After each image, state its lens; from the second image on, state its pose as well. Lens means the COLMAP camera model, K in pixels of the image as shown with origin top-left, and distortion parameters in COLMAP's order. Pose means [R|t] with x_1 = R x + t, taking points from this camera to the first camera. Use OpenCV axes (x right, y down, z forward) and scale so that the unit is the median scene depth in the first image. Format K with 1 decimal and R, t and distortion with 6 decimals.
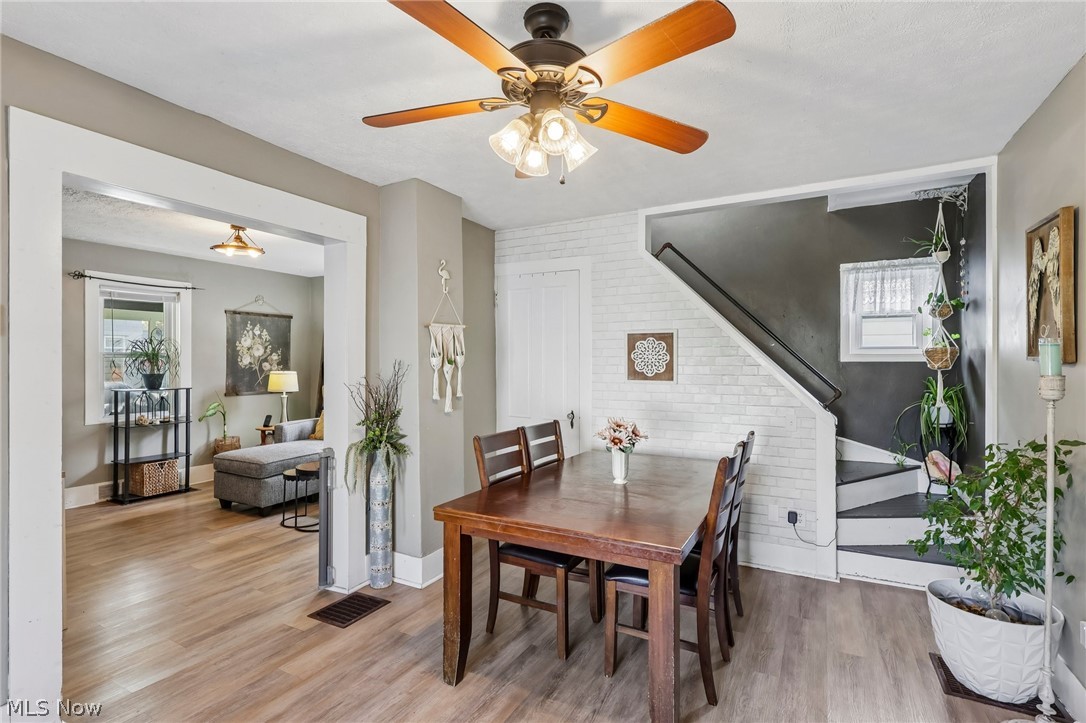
lens RADIAL K [[510.8, 0, 542.0], [0, 510.8, 362.7], [0, 0, 1]] dist [0.000370, 0.000565]
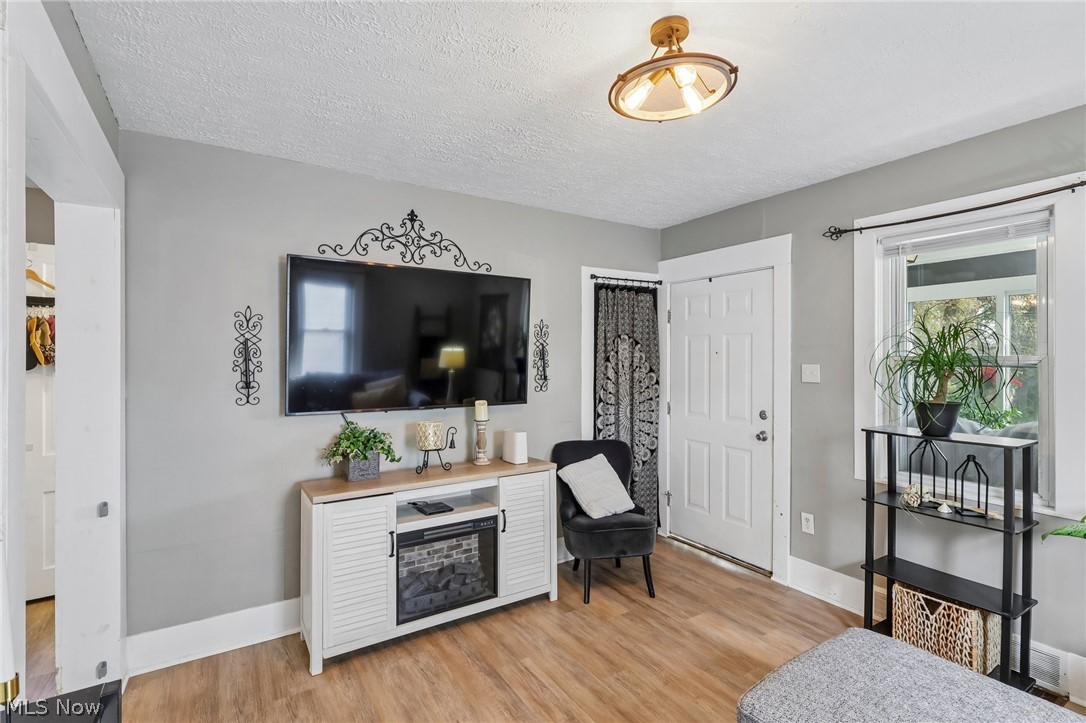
lens RADIAL K [[510.5, 0, 540.4], [0, 510.5, 353.8], [0, 0, 1]] dist [0.000223, 0.000448]
pose [[-0.478405, -0.001693, -0.878138, -0.189387], [-0.009375, 0.999951, 0.003179, -0.022356], [0.878089, 0.009754, -0.478397, 0.960180]]
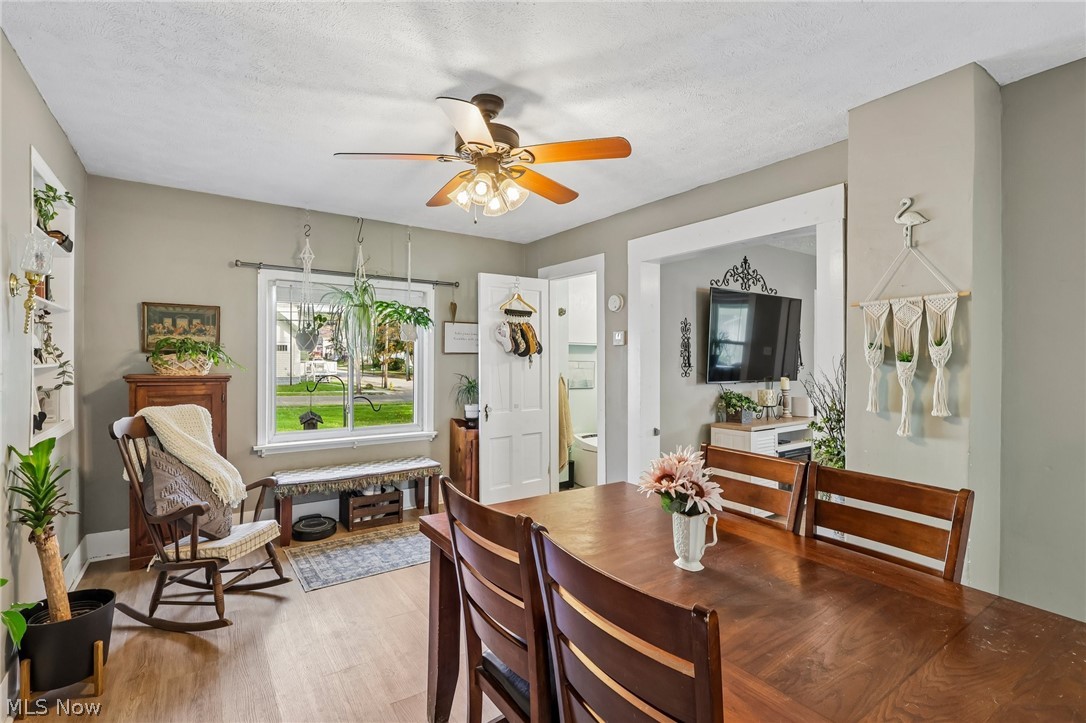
lens RADIAL K [[502.6, 0, 542.4], [0, 502.6, 355.5], [0, 0, 1]] dist [0.000128, 0.000156]
pose [[-0.452494, -0.003598, -0.891760, 0.400057], [-0.008938, 0.999960, 0.000501, 0.000500], [0.891723, 0.008197, -0.452508, 0.602092]]
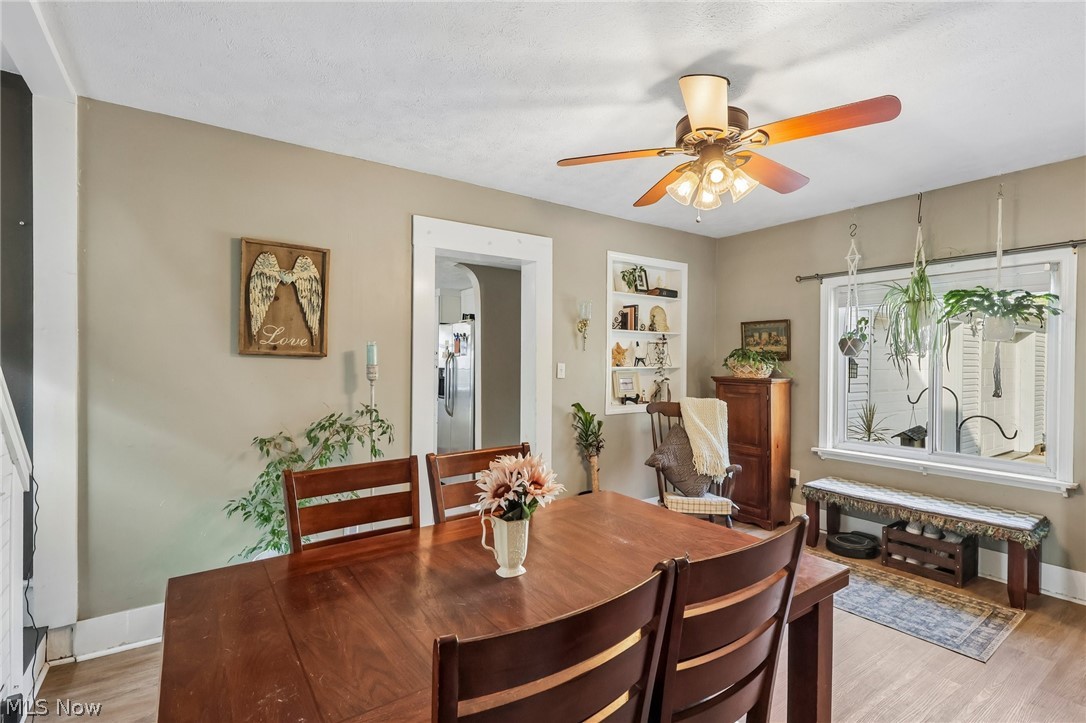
lens RADIAL K [[510.8, 0, 542.0], [0, 510.8, 362.7], [0, 0, 1]] dist [0.000370, 0.000565]
pose [[-0.892669, -0.003972, 0.450696, -0.073822], [-0.001735, 0.999984, 0.005376, 0.002430], [-0.450710, 0.004017, -0.892661, 0.808640]]
